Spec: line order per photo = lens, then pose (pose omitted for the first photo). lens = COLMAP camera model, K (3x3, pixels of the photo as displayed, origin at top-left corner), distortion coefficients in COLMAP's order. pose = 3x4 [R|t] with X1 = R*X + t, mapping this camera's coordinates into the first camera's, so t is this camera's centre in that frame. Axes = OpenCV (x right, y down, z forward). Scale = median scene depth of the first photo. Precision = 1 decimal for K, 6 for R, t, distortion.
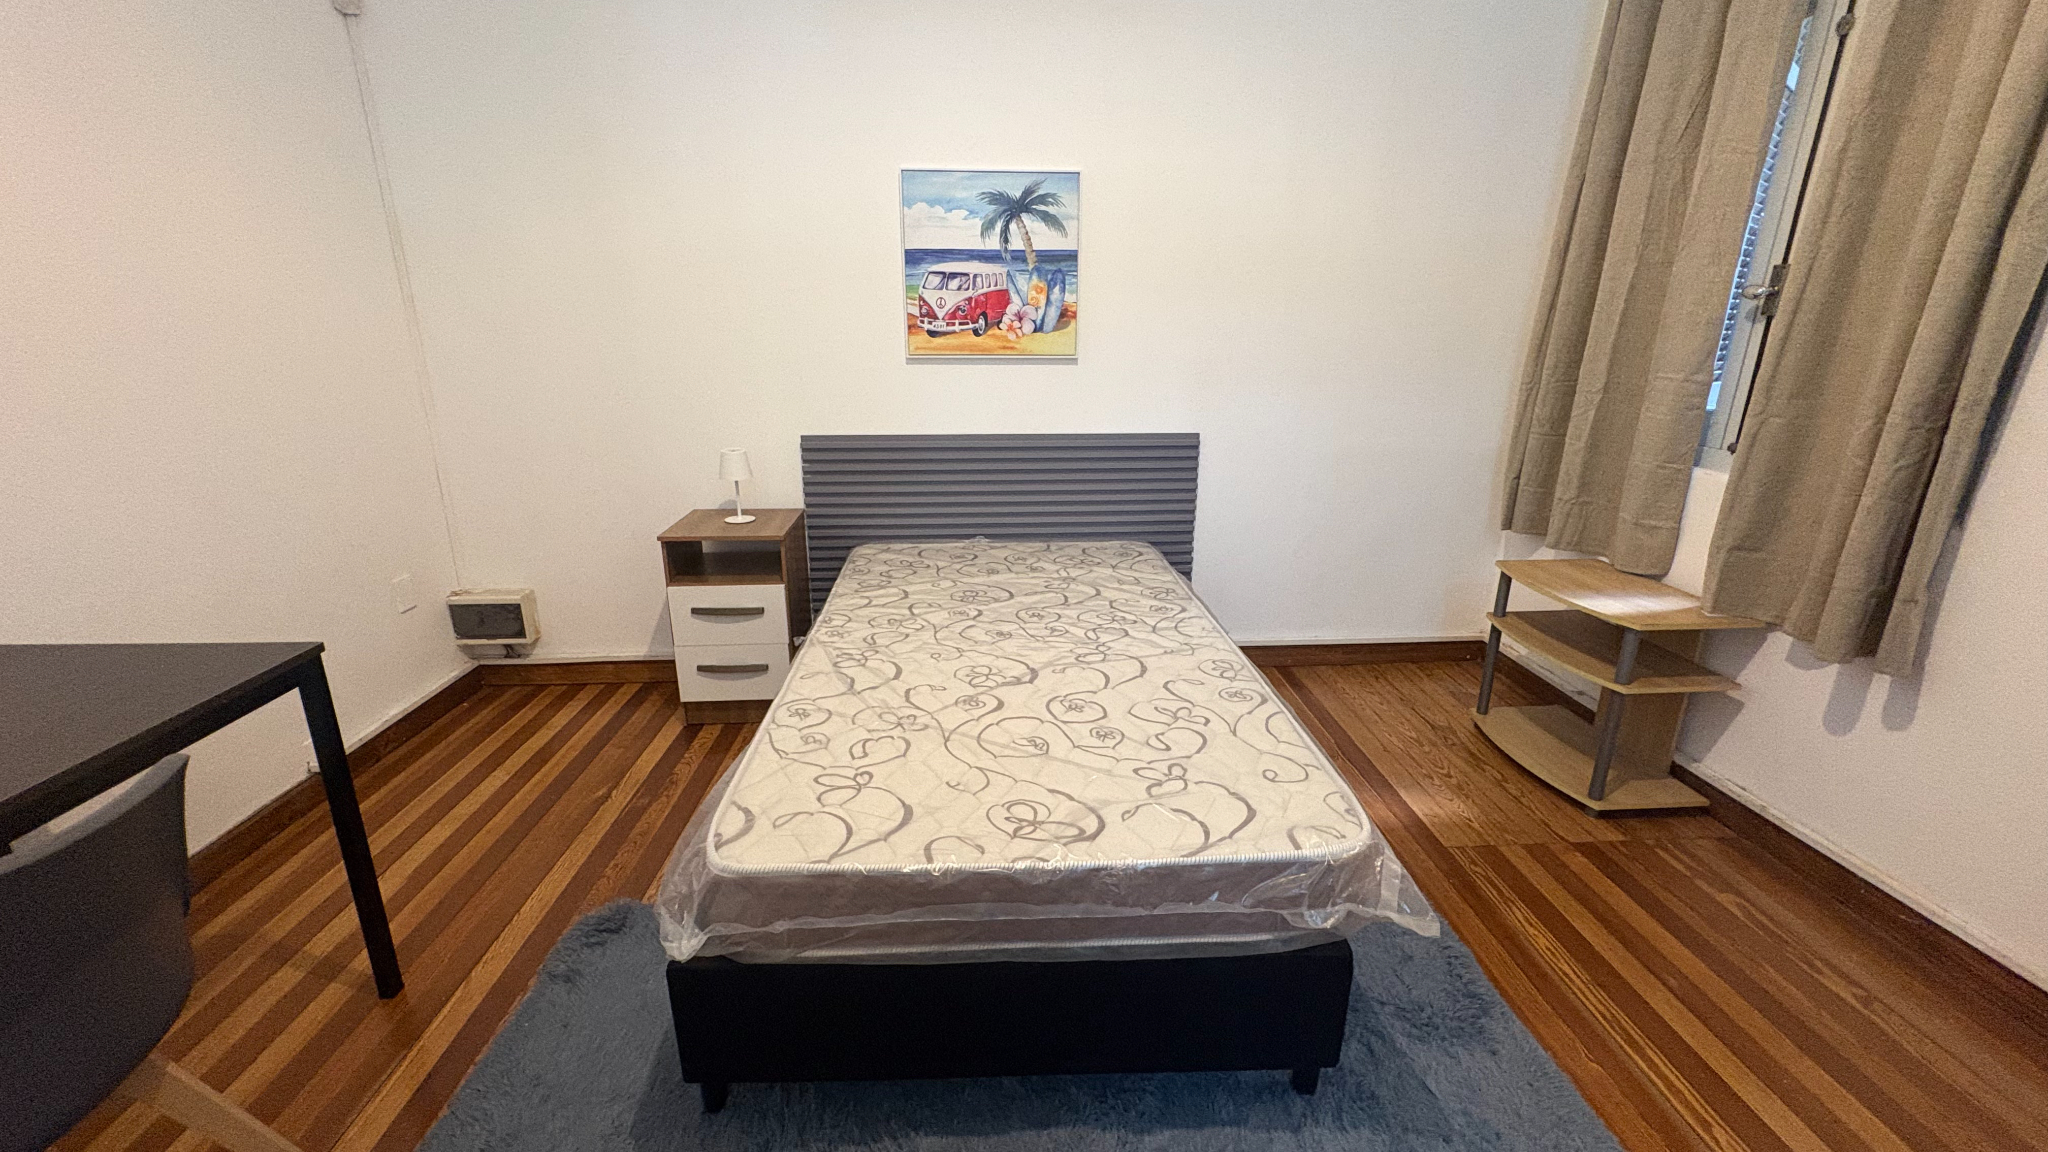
lens RADIAL K [[815.0, 0, 1024.4], [0, 815.0, 574.0], [0, 0, 1]] dist [-0.000067, 0.000594]
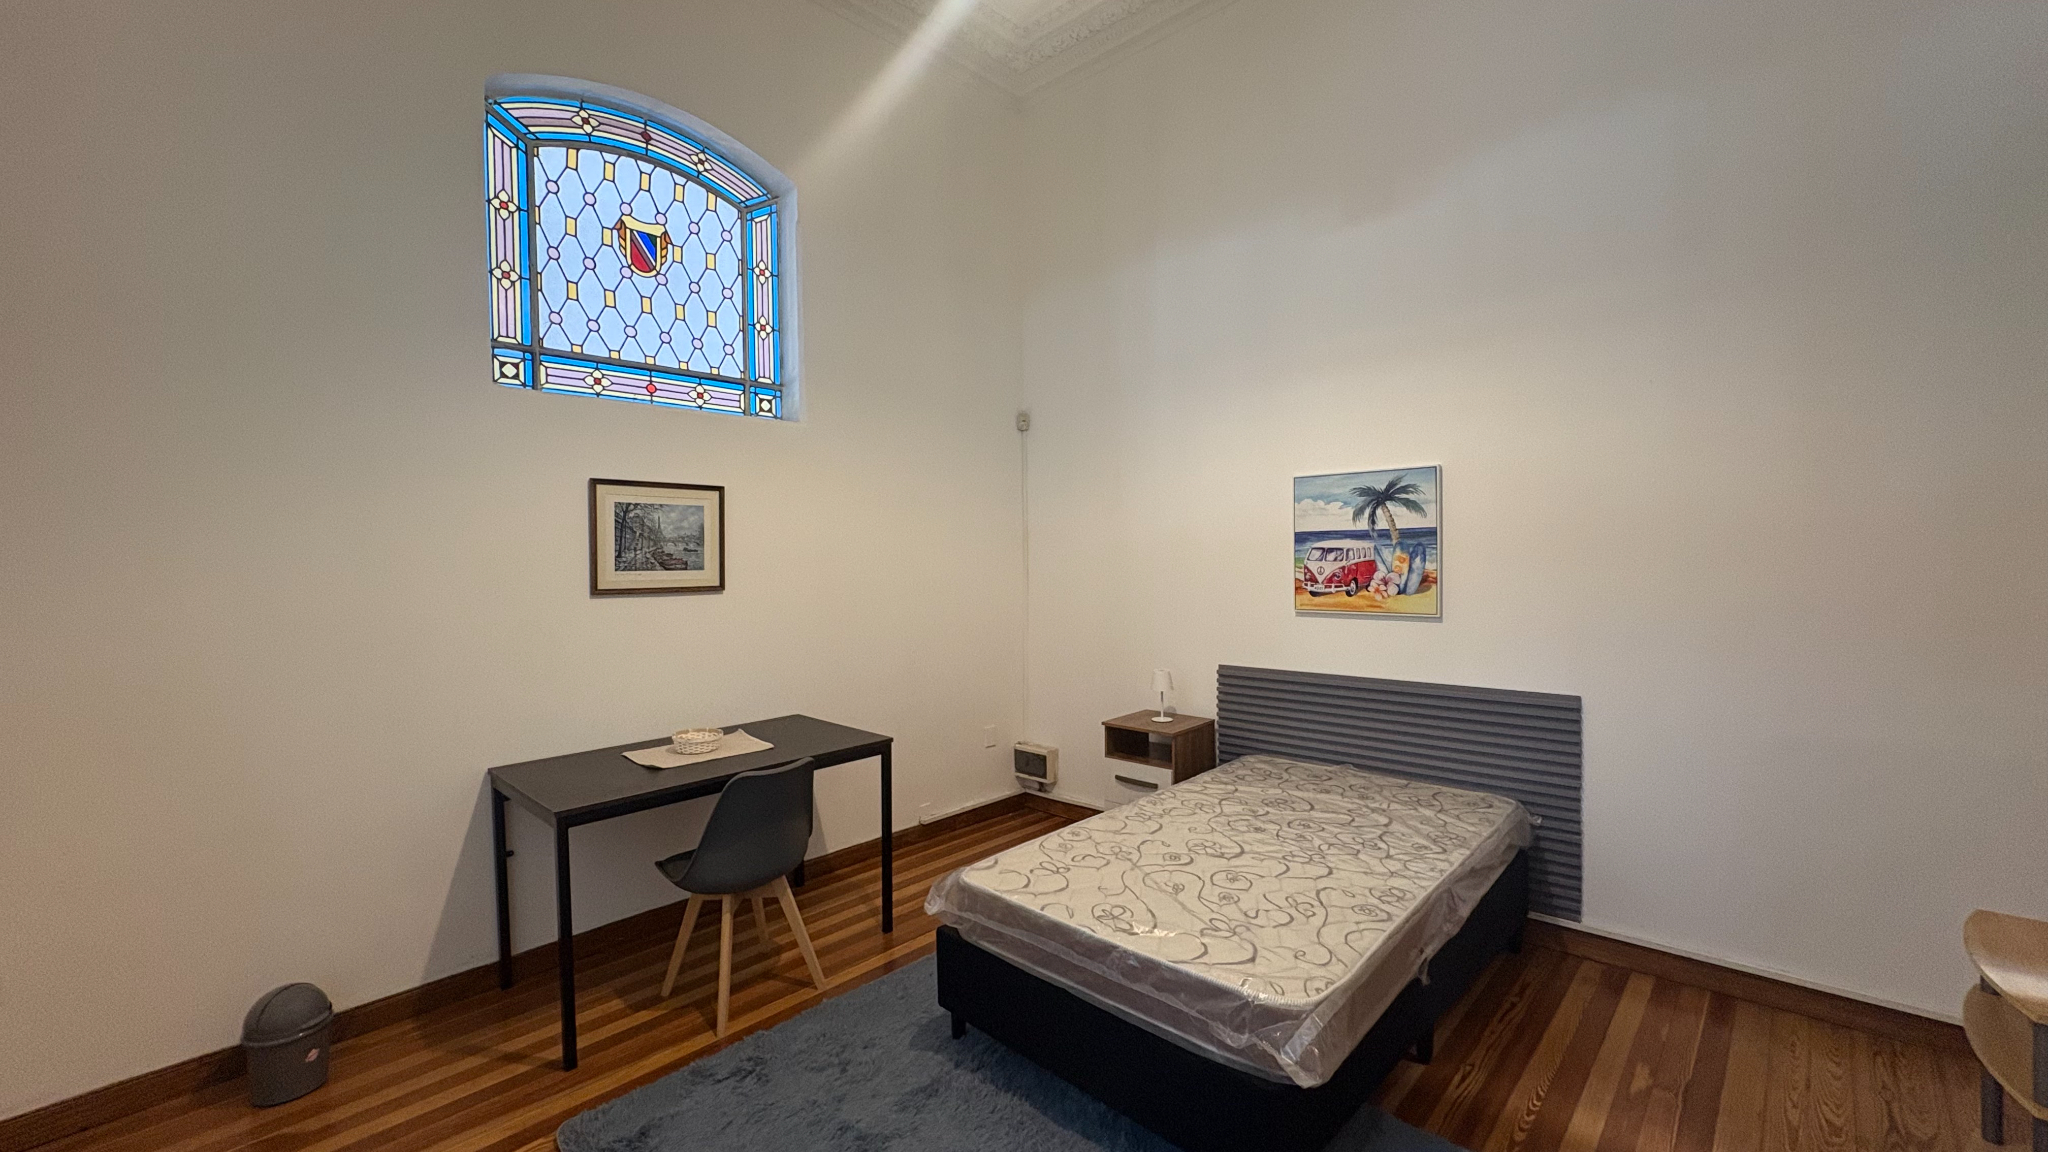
lens RADIAL K [[815.0, 0, 1024.4], [0, 815.0, 574.0], [0, 0, 1]] dist [-0.000067, 0.000594]
pose [[0.688167, 0.002451, -0.725548, 0.512396], [-0.198474, 0.962488, -0.184998, -0.001504], [0.697878, 0.271312, 0.662839, -0.165368]]
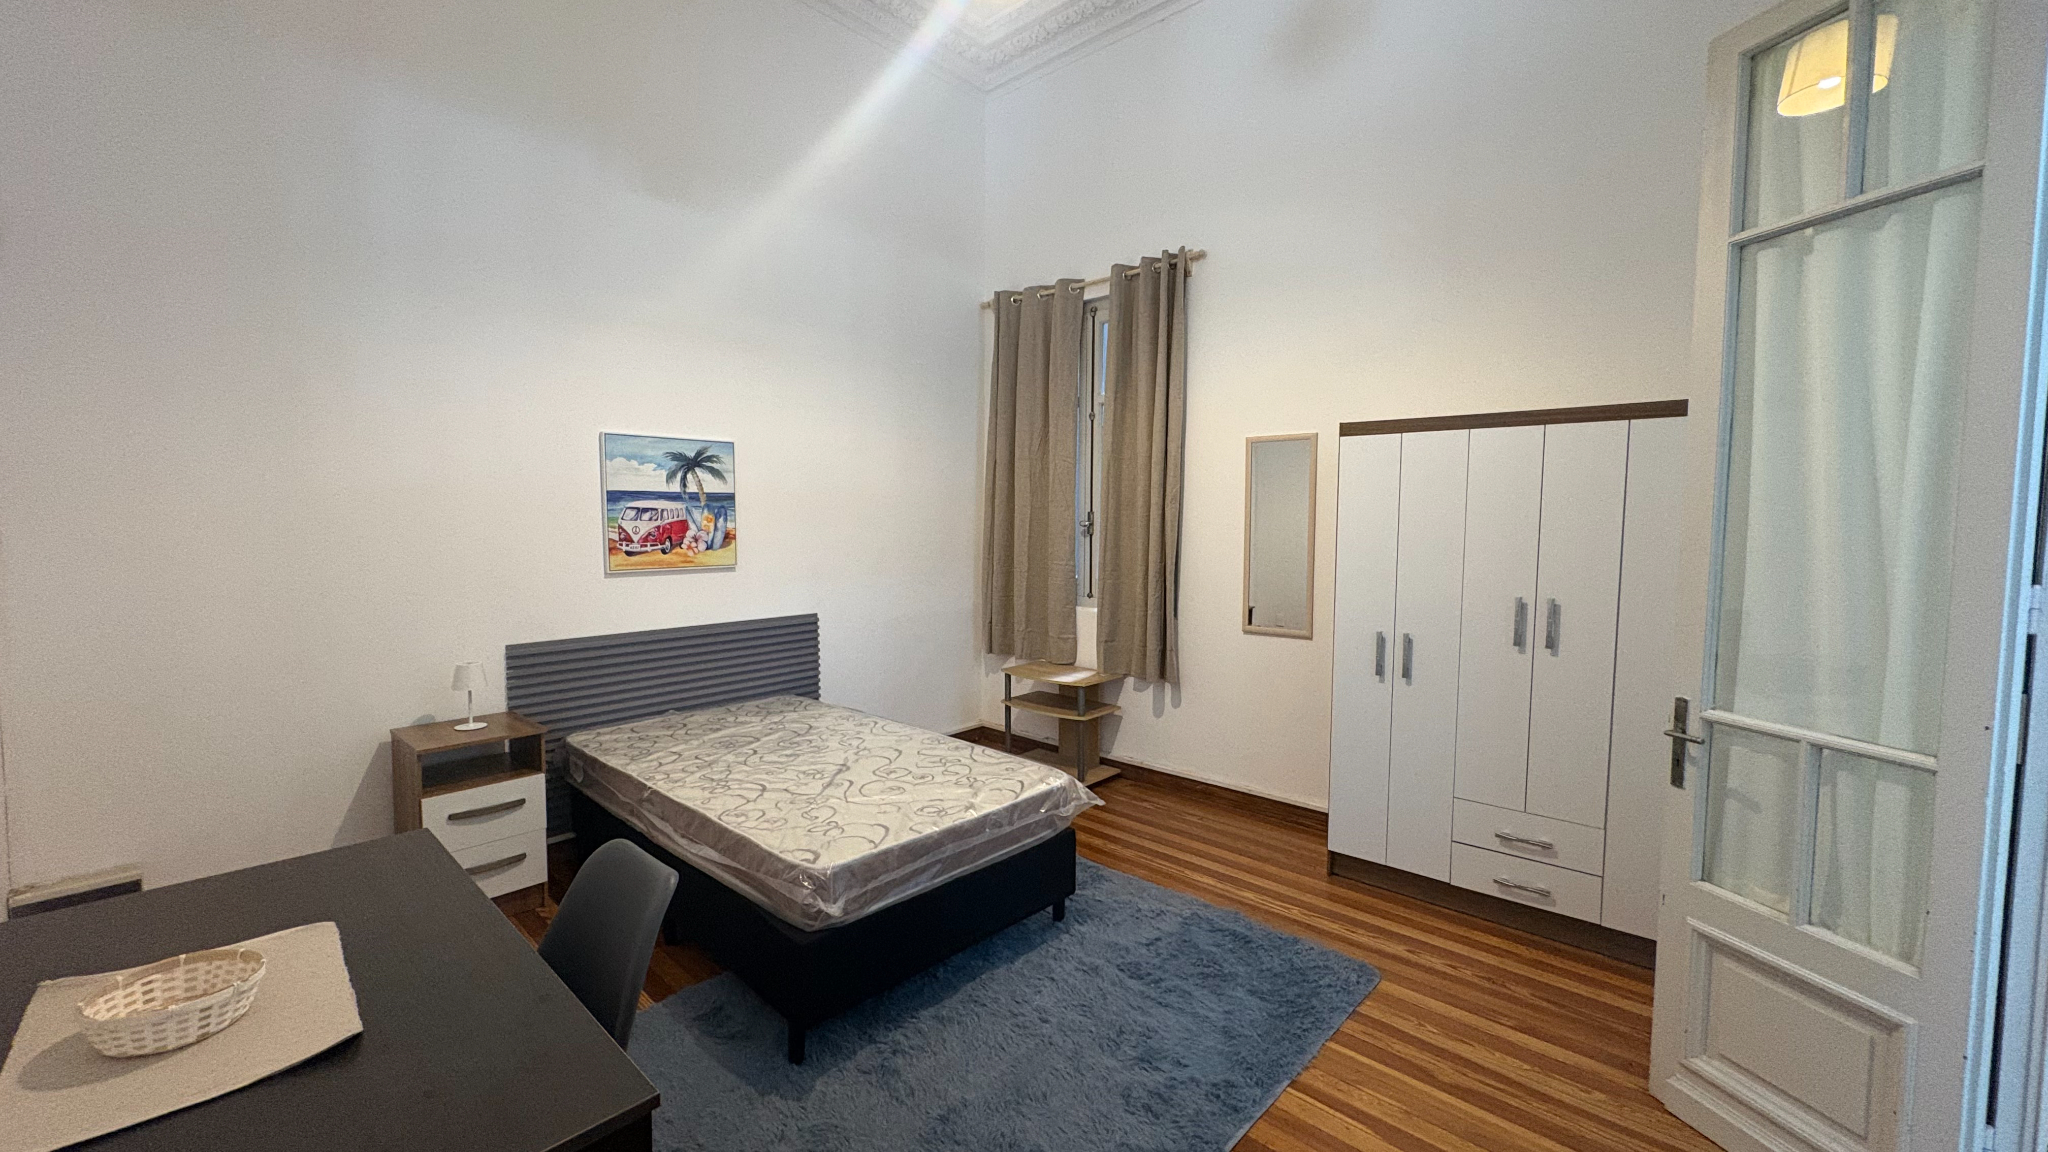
lens RADIAL K [[815.0, 0, 1024.4], [0, 815.0, 574.0], [0, 0, 1]] dist [-0.000067, 0.000594]
pose [[0.717189, -0.052824, 0.694874, -0.571565], [0.204754, 0.969085, -0.137660, 0.036175], [-0.666120, 0.241007, 0.705833, -0.301380]]
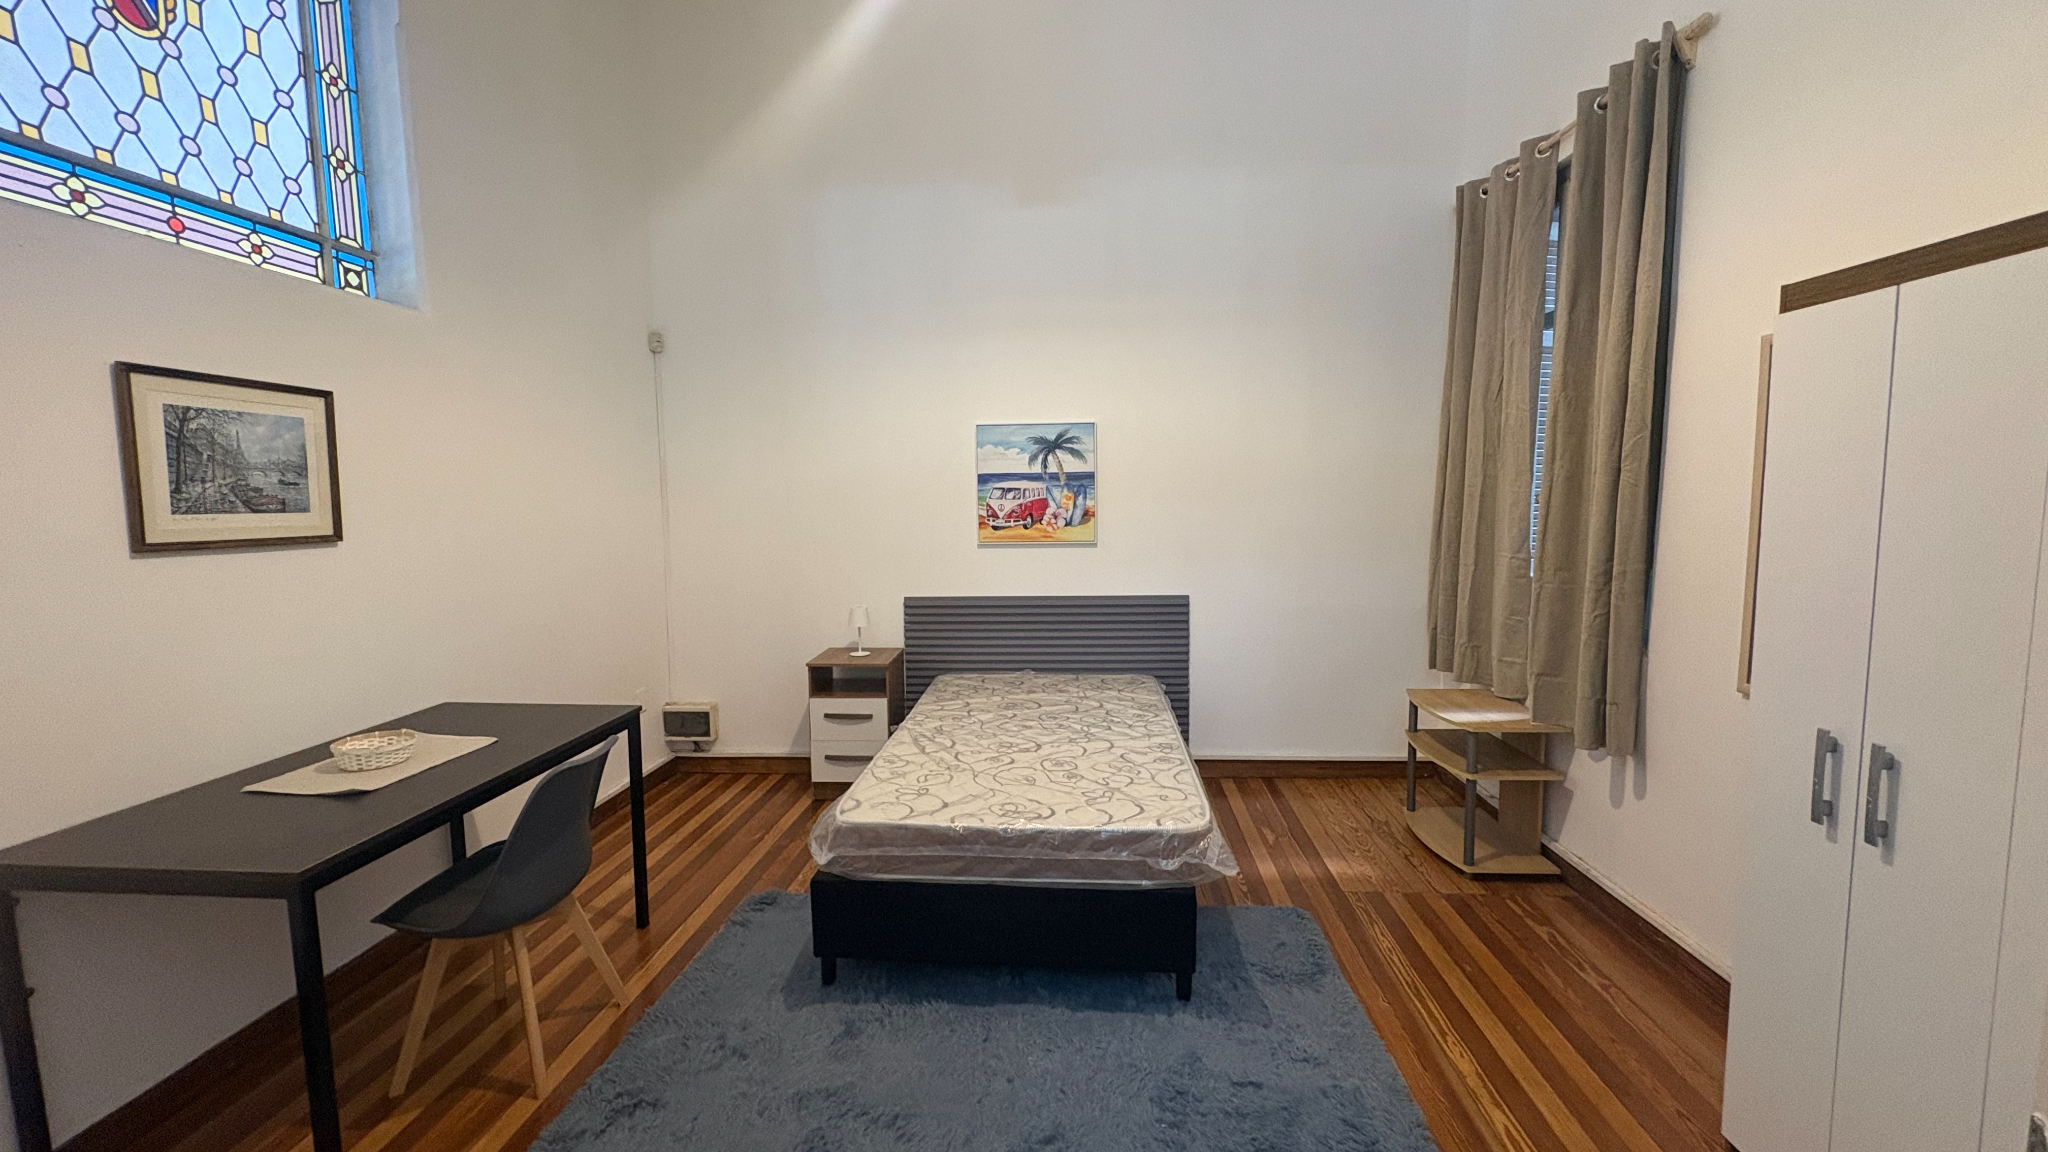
lens RADIAL K [[815.0, 0, 1024.4], [0, 815.0, 574.0], [0, 0, 1]] dist [-0.000067, 0.000594]
pose [[0.991526, -0.003970, -0.129846, 0.131730], [-0.022047, 0.979890, -0.198319, 0.076091], [0.128022, 0.199501, 0.971499, -0.405800]]
